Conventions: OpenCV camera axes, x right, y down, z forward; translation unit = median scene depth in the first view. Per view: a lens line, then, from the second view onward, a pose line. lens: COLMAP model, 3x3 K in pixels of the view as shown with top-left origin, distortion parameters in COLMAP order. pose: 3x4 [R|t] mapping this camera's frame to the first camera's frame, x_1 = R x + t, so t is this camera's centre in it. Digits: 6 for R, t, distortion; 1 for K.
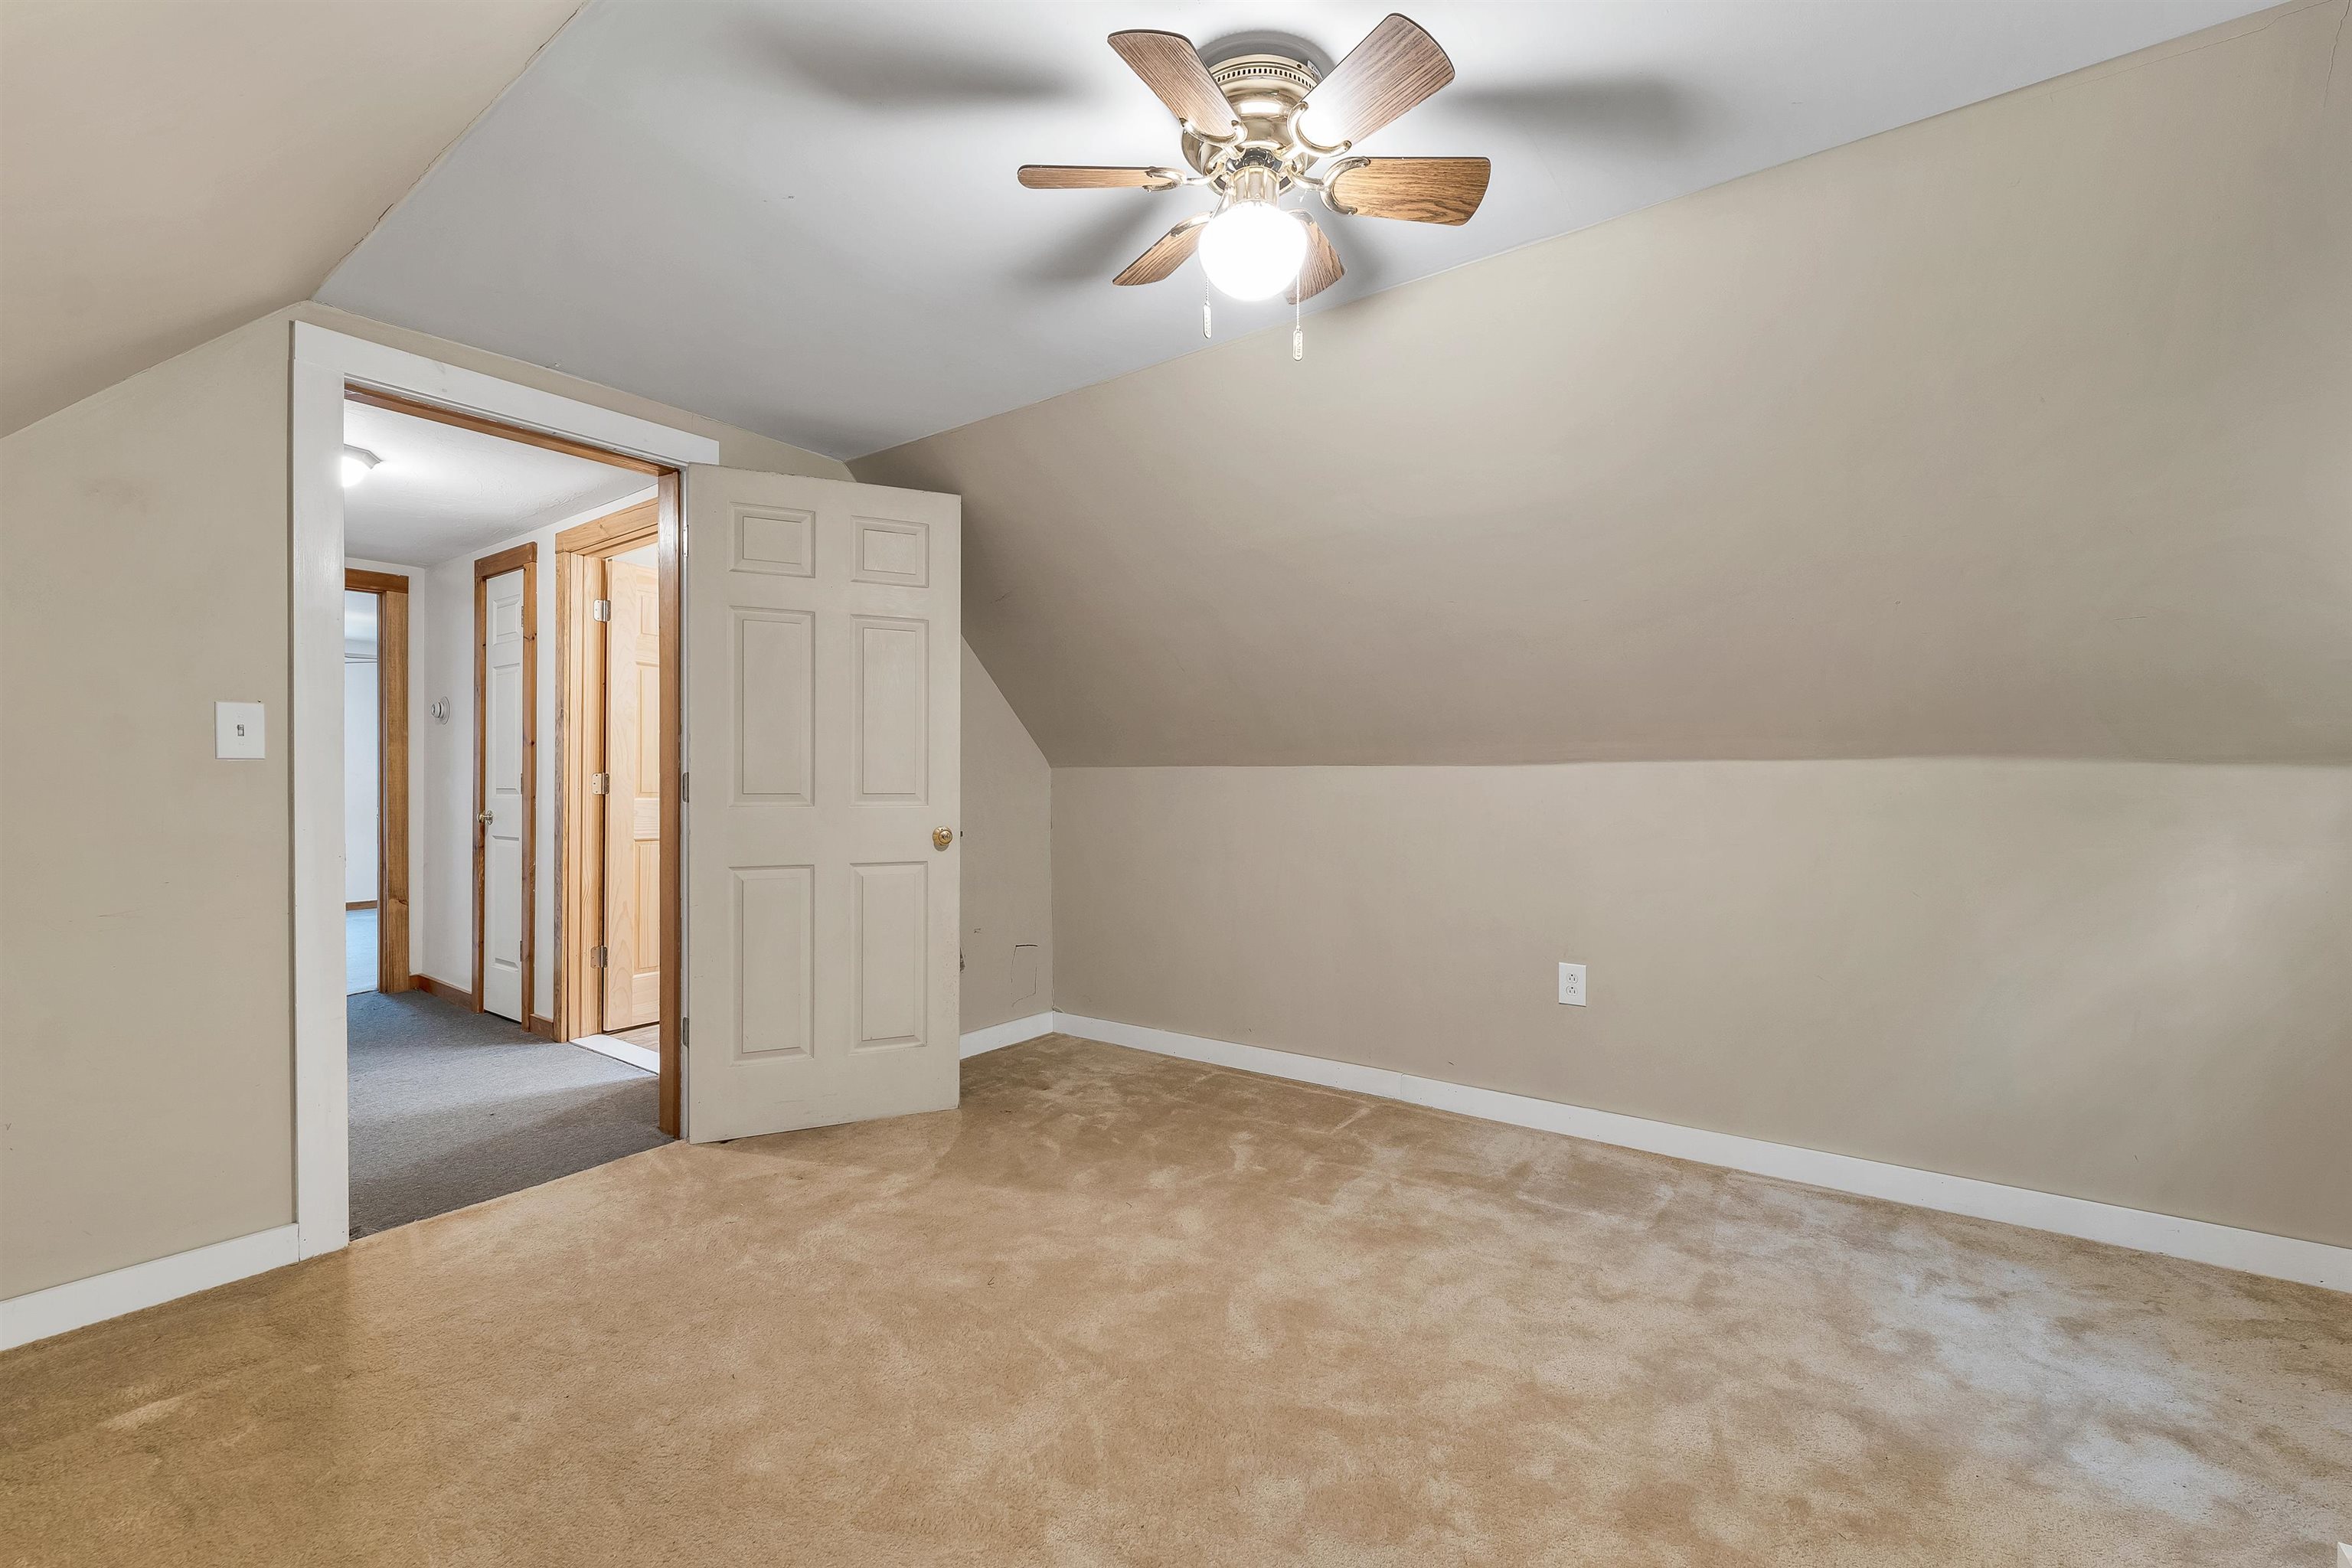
lens RADIAL K [[980.6, 0, 1166.4], [0, 980.6, 798.9], [0, 0, 1]] dist [0.000864, 0.000203]
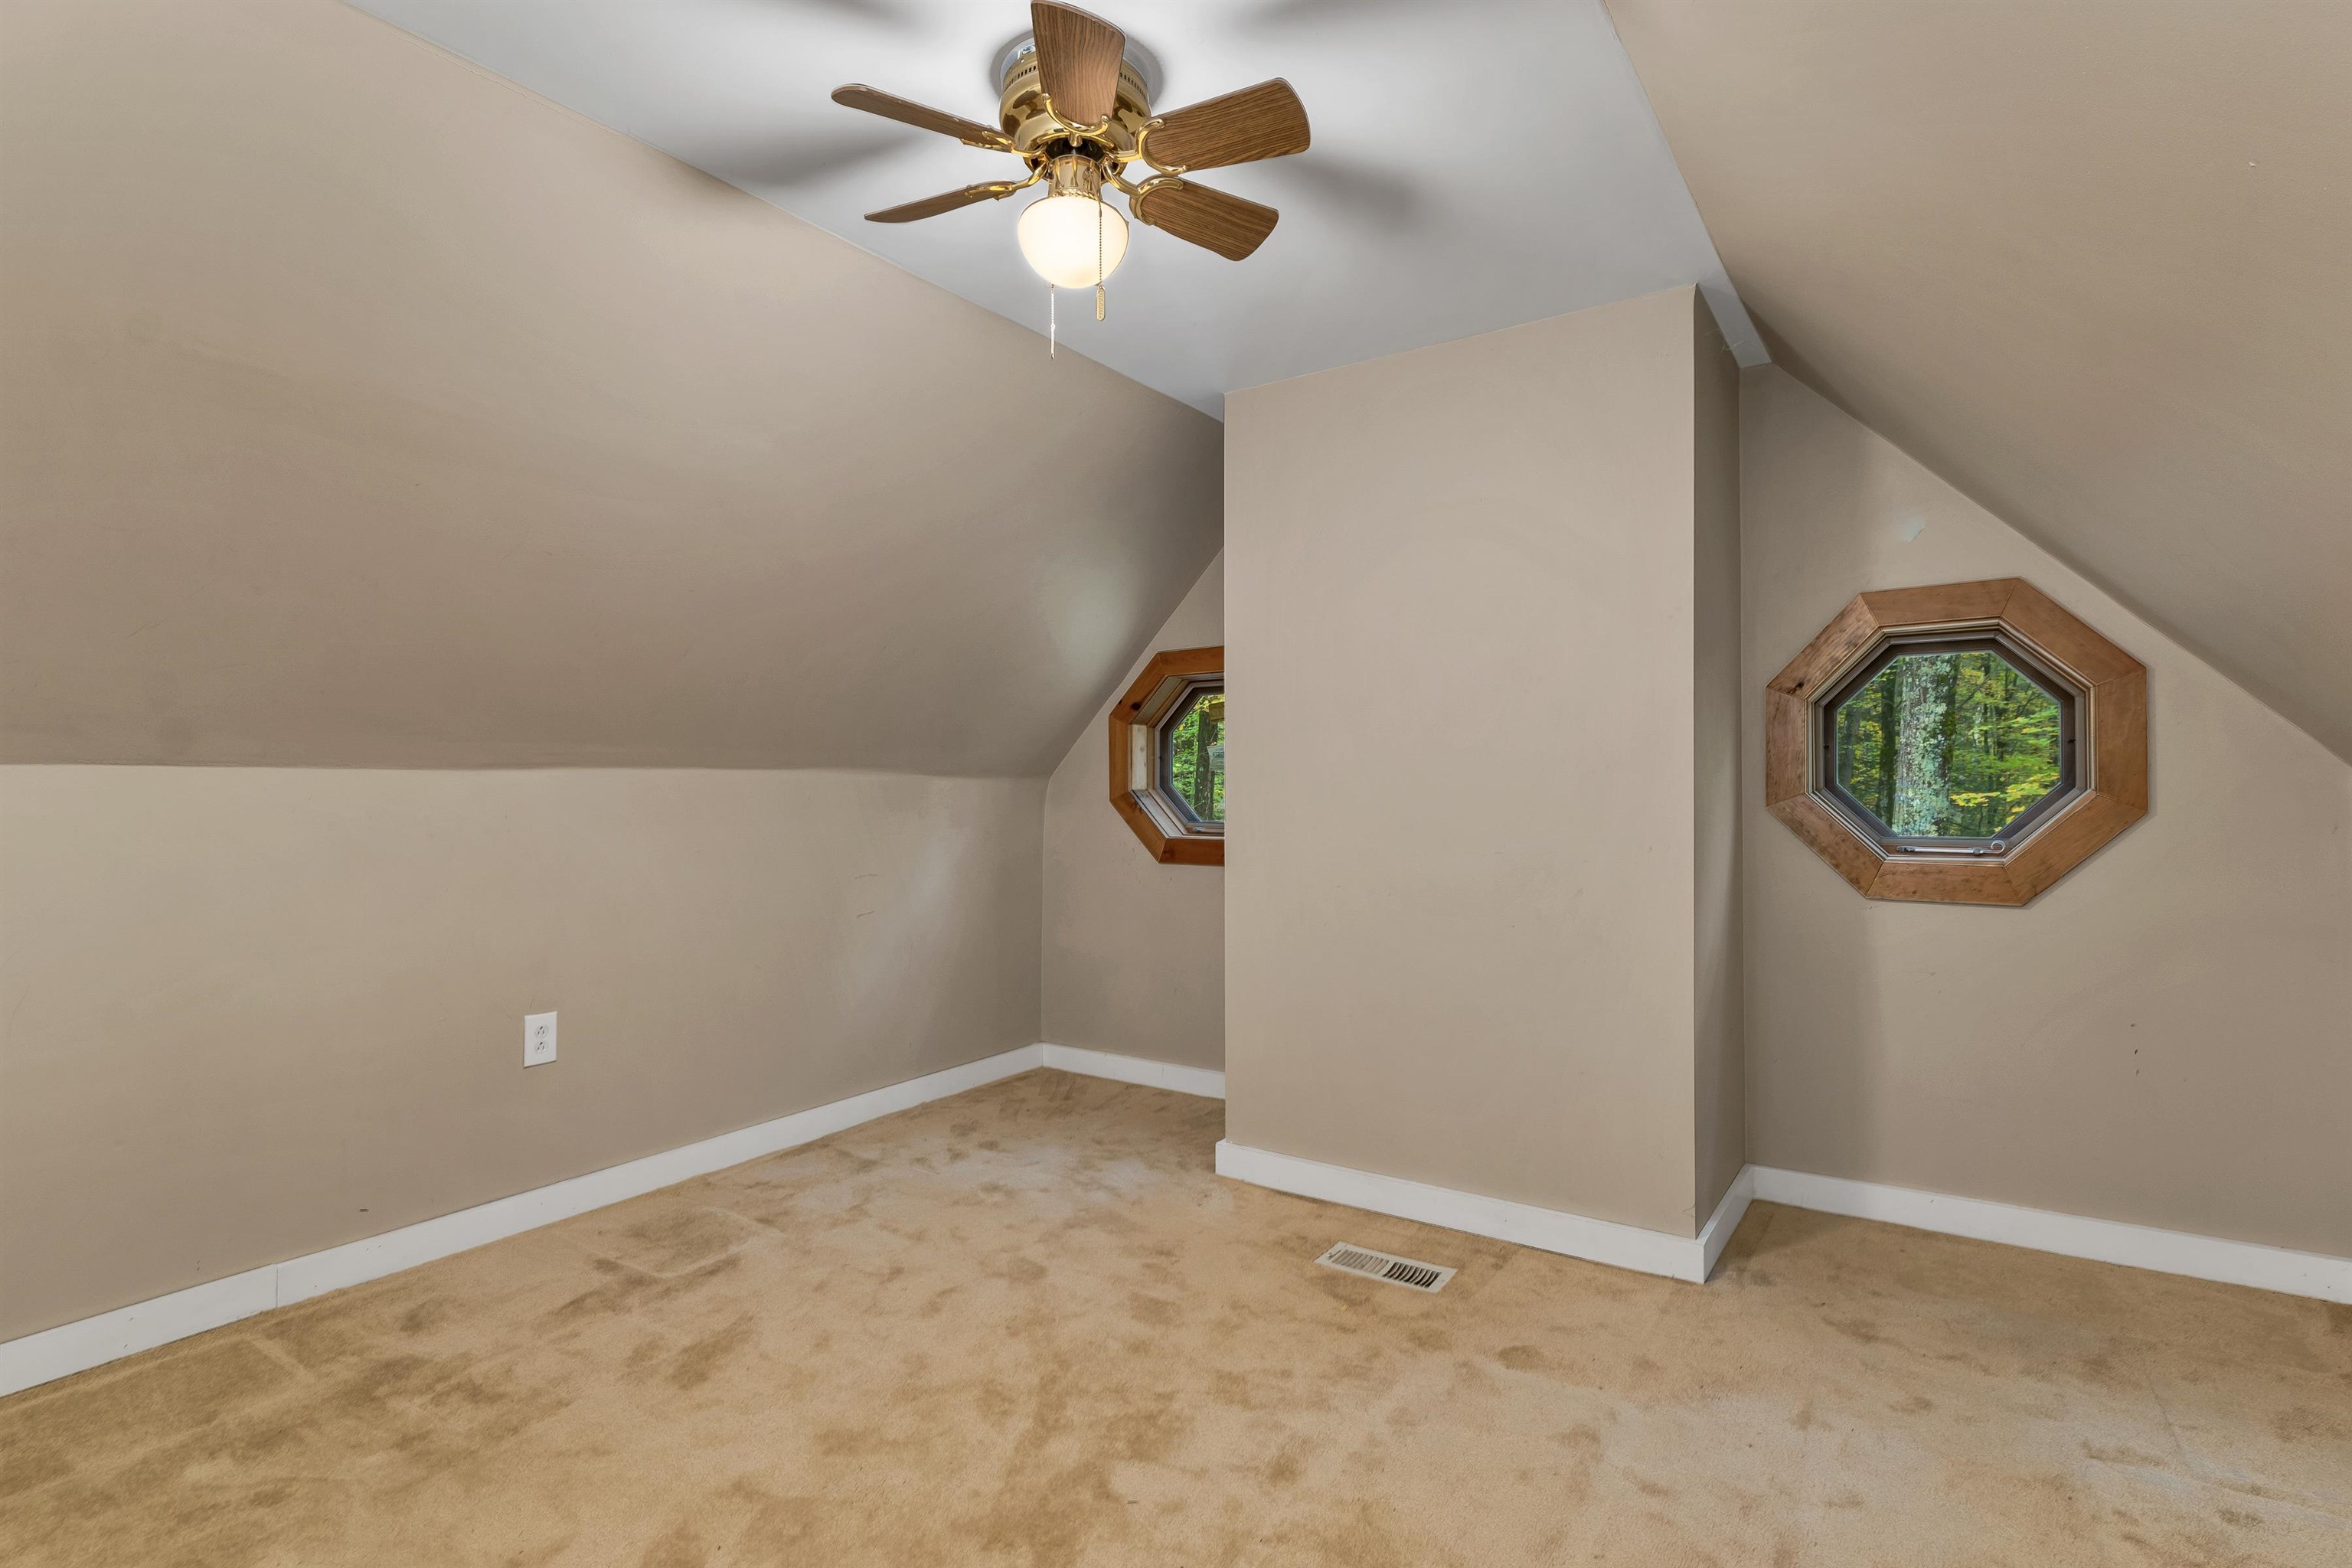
lens RADIAL K [[1147.8, 0, 1179.1], [0, 1147.8, 787.7], [0, 0, 1]] dist [-0.001564, -0.000784]
pose [[-0.059498, -0.004309, 0.998219, -0.725483], [0.012916, 0.999904, 0.005086, -0.024082], [-0.998145, 0.013196, -0.059437, 0.660677]]
